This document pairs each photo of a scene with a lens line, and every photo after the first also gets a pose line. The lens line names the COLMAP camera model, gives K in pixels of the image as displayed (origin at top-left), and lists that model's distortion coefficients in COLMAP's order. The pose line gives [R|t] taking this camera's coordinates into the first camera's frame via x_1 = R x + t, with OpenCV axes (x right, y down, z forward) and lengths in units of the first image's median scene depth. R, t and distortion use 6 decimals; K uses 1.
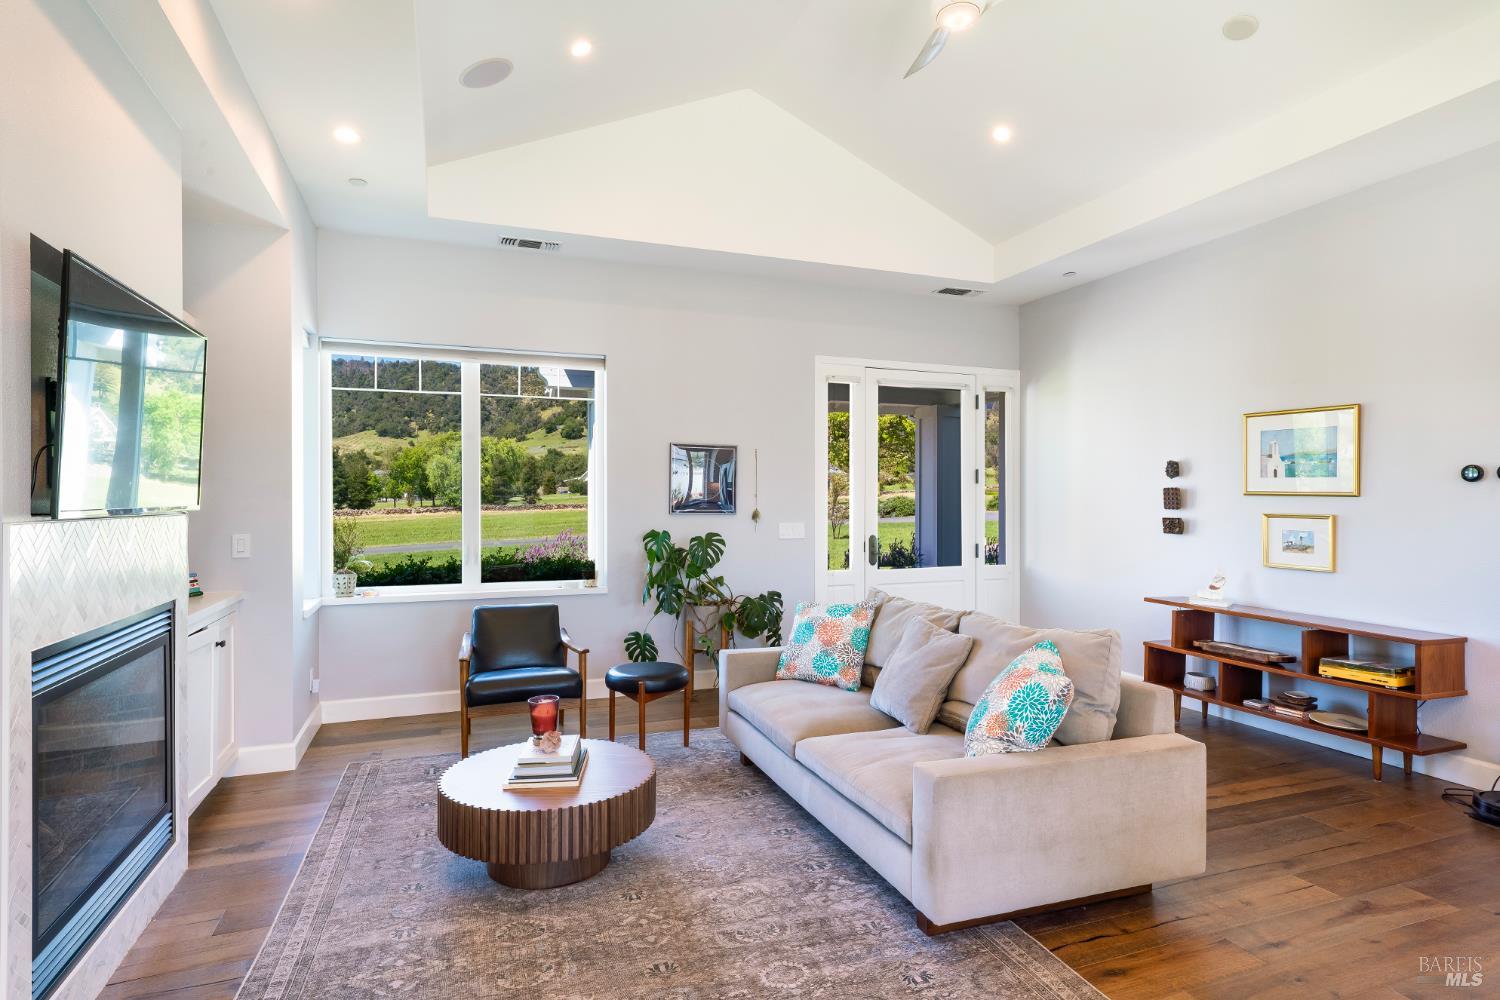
lens RADIAL K [[786.5, 0, 750.0], [0, 786.5, 500.0], [0, 0, 1]] dist [0.011880, 0.002201]
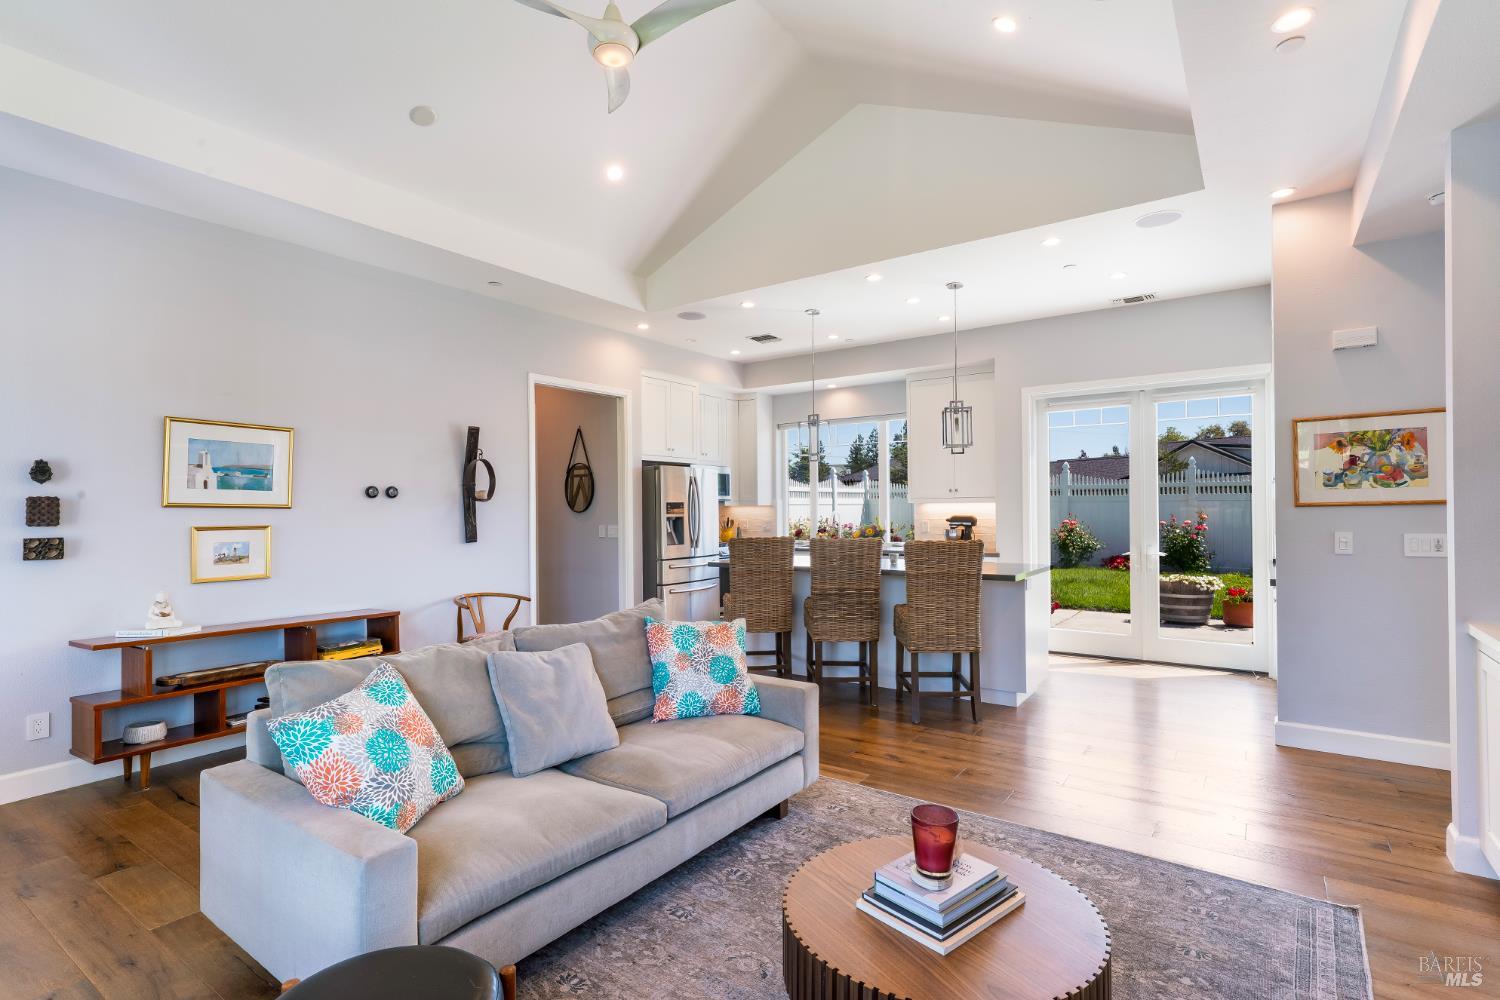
lens RADIAL K [[729.5, 0, 741.4], [0, 729.5, 504.5], [0, 0, 1]] dist [0.003491, 0.000366]
pose [[-0.550405, 0.008644, 0.834853, -0.443892], [0.008758, 0.999951, -0.004580, 0.000409], [-0.834852, 0.004791, -0.550454, 0.959184]]
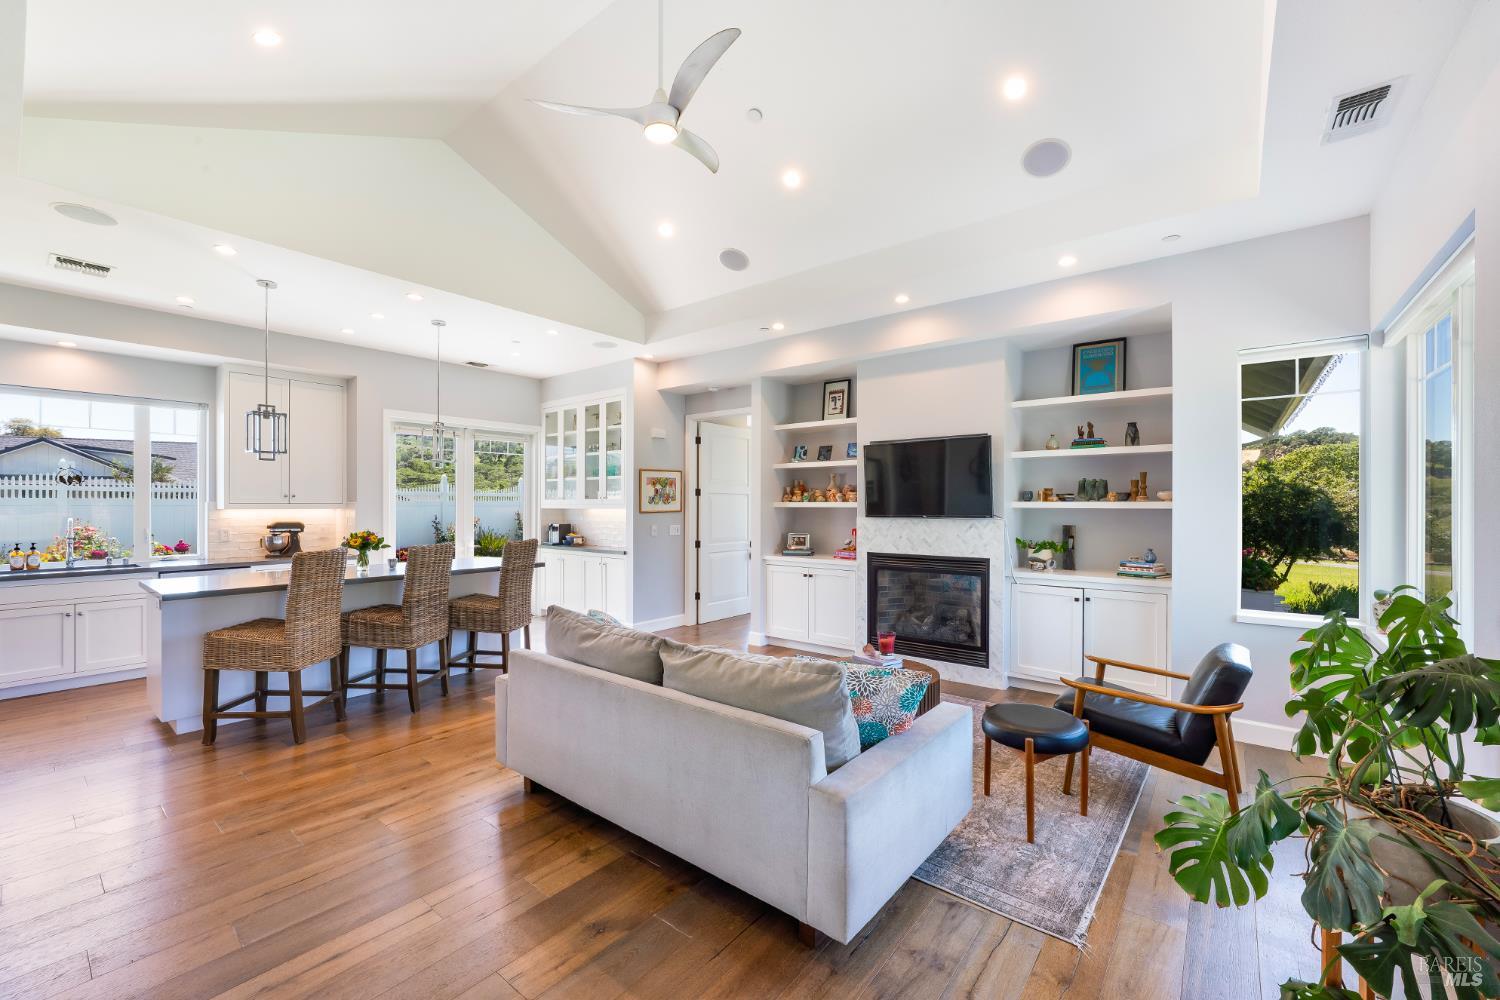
lens RADIAL K [[611.3, 0, 747.3], [0, 611.3, 504.2], [0, 0, 1]] dist [-0.012535, 0.005725]
pose [[-0.864173, -0.000822, -0.503194, 0.430339], [0.000337, 0.999997, -0.002212, -0.013098], [0.503195, -0.002081, -0.864170, 1.301347]]
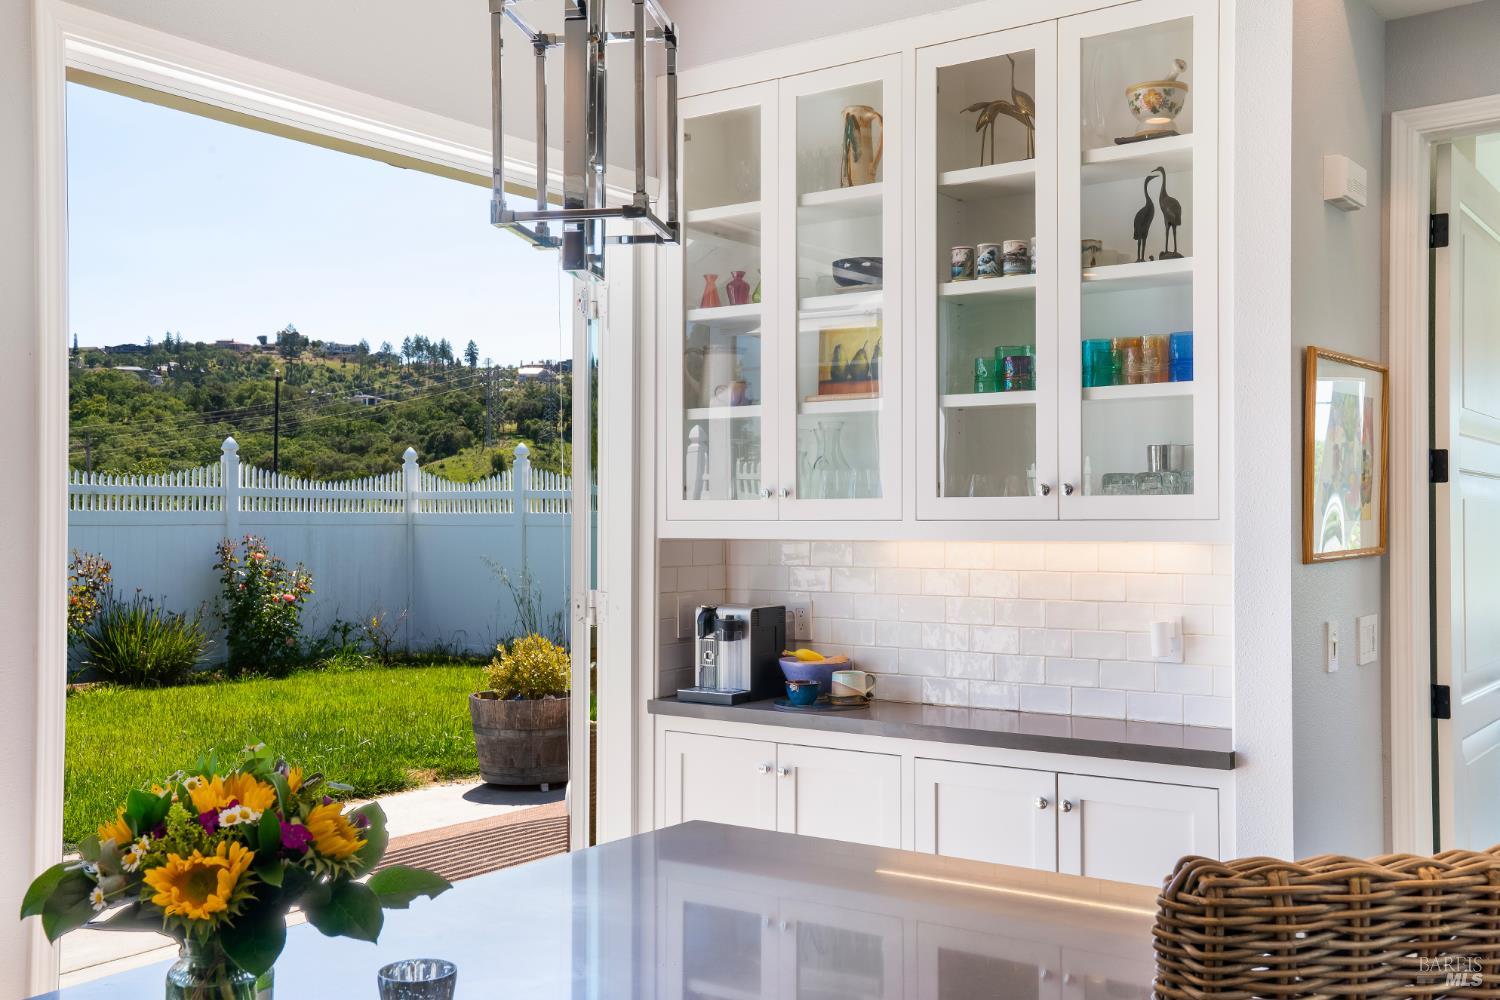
lens RADIAL K [[1508.8, 0, 750.0], [0, 1508.8, 500.0], [0, 0, 1]] dist [0.043404, 0.007774]
pose [[-0.836233, -0.006910, -0.548331, 0.547909], [0.001170, 0.999896, -0.014384, -0.015815], [0.548373, -0.012670, -0.836138, 0.391760]]
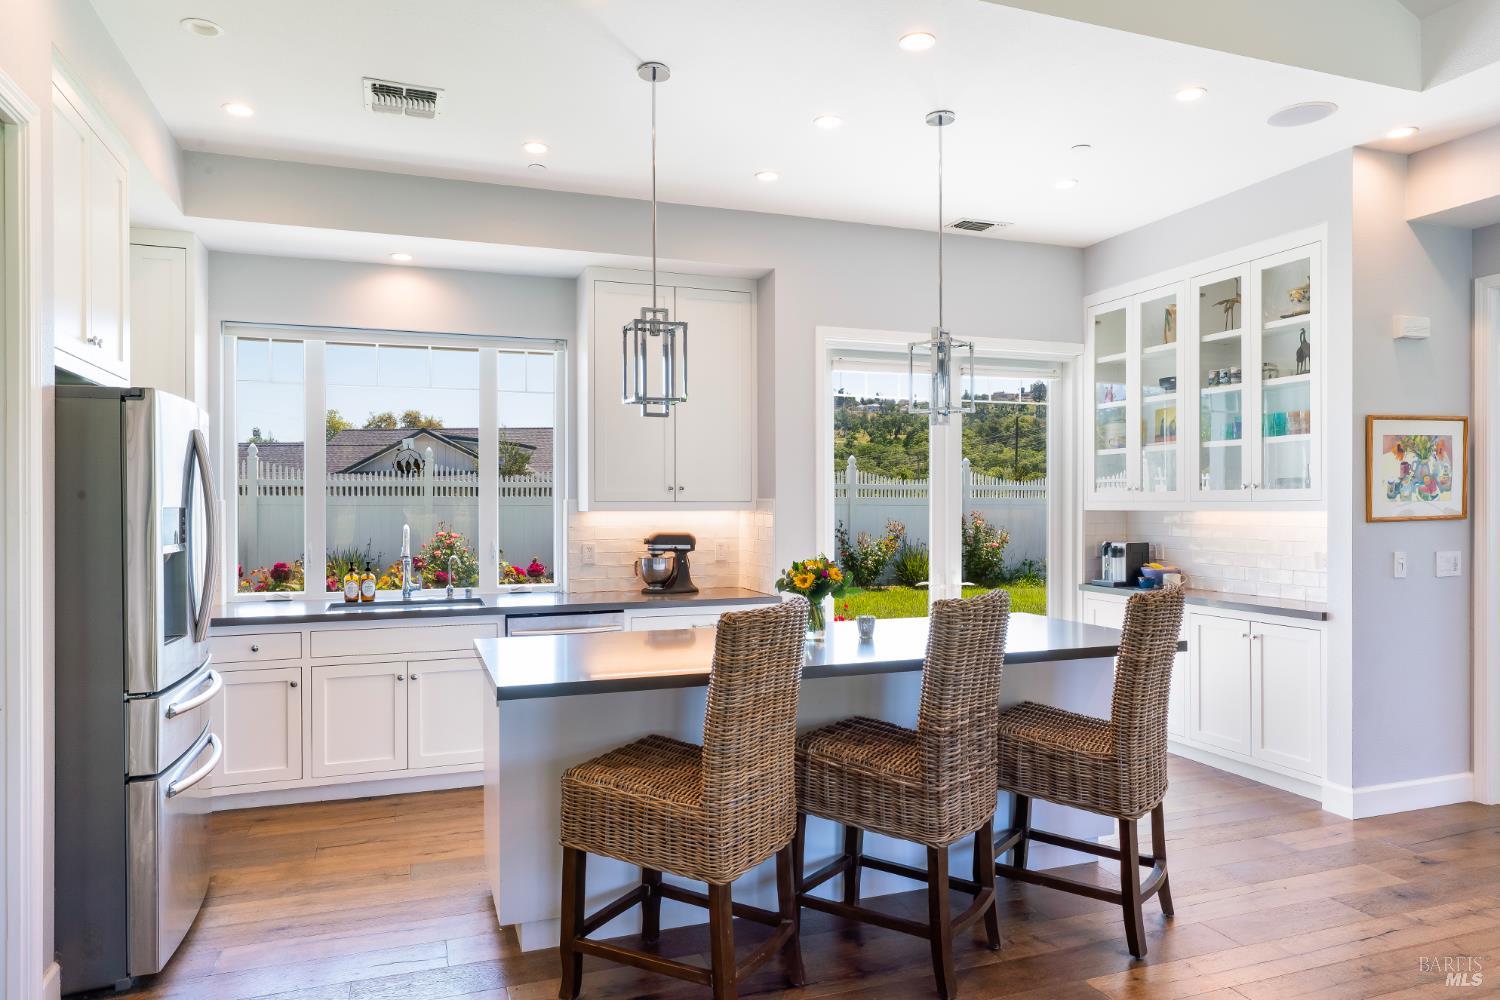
lens RADIAL K [[951.5, 0, 744.0], [0, 951.5, 503.7], [0, 0, 1]] dist [0.001913, -0.000015]
pose [[-0.999888, 0.002257, 0.014776, 0.518890], [0.002238, 0.999997, -0.001266, -0.013414], [-0.014779, -0.001233, -0.999890, 0.864802]]
